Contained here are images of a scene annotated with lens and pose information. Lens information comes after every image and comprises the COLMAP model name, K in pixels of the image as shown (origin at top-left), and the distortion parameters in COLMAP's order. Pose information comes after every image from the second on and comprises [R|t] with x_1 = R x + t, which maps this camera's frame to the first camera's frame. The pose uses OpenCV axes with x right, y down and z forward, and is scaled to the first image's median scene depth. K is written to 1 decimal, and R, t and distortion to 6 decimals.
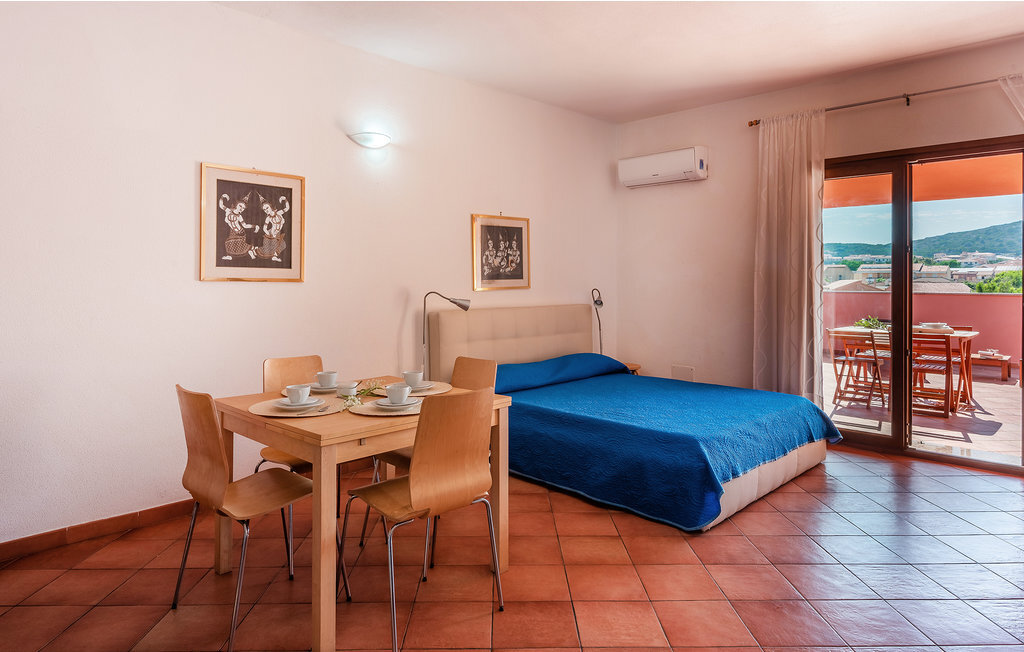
lens RADIAL K [[622.6, 0, 512.6], [0, 622.6, 288.1], [0, 0, 1]] dist [-0.003014, -0.003285]
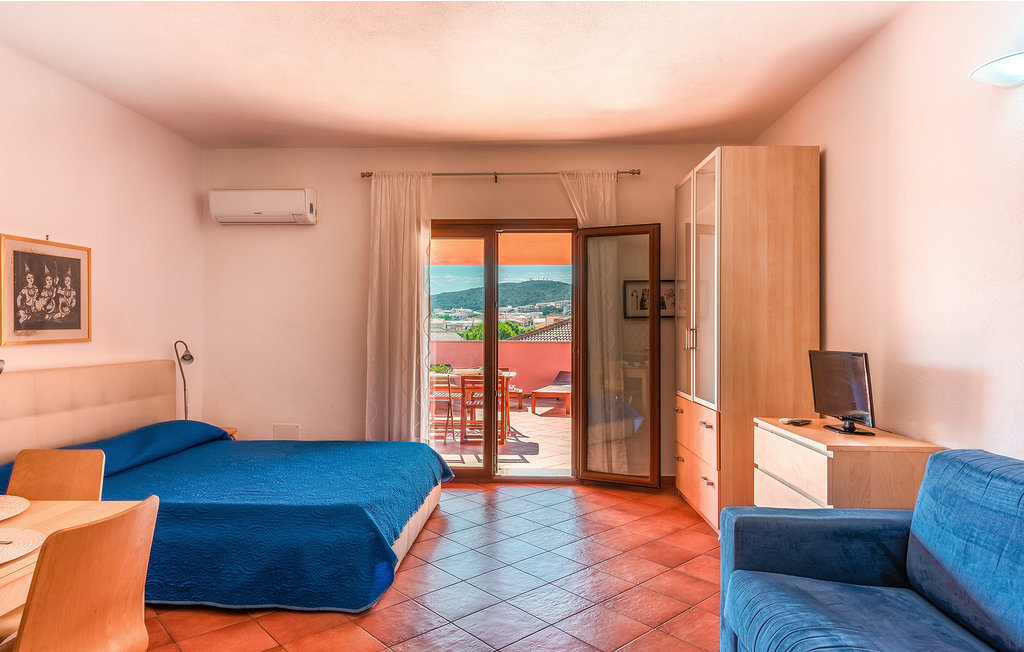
lens RADIAL K [[597.7, 0, 512.0], [0, 597.7, 326.0], [0, 0, 1]] dist [0.051019, -0.053267]
pose [[0.743160, 0.007457, 0.669072, -0.086157], [0.004979, 0.999849, -0.016674, -0.003682], [-0.669095, 0.015723, 0.743011, 0.127637]]
